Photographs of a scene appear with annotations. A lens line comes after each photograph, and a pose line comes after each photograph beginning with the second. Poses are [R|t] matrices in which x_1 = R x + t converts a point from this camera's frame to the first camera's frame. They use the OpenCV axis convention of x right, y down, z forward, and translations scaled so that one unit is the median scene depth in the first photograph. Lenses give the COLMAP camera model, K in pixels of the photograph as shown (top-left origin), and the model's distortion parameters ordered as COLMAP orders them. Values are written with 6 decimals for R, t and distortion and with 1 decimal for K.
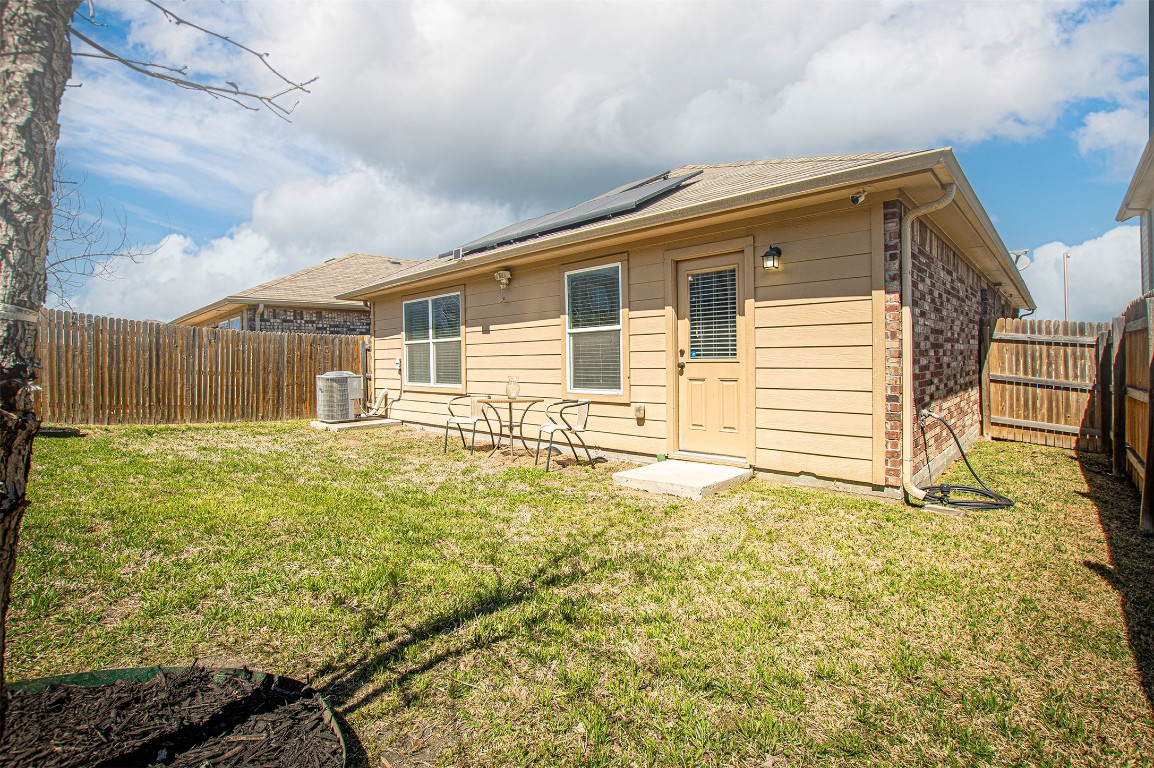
lens RADIAL K [[505.4, 0, 577.0], [0, 505.4, 384.0], [0, 0, 1]] dist [-0.000559, -0.000102]
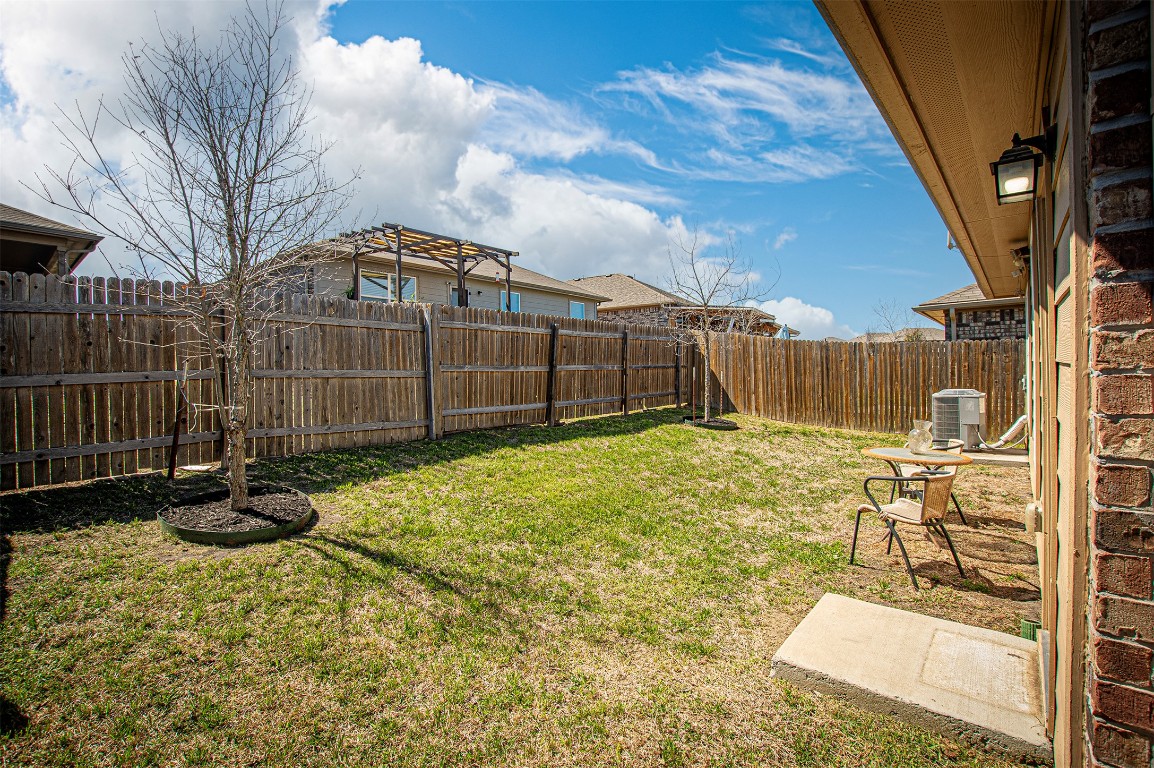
lens RADIAL K [[530.2, 0, 580.1], [0, 530.2, 366.4], [0, 0, 1]] dist [-0.002315, -0.000203]
pose [[0.082849, 0.003333, -0.996557, 0.339558], [-0.024876, 0.999690, 0.001275, -0.046544], [0.996252, 0.024685, 0.082906, 0.305943]]
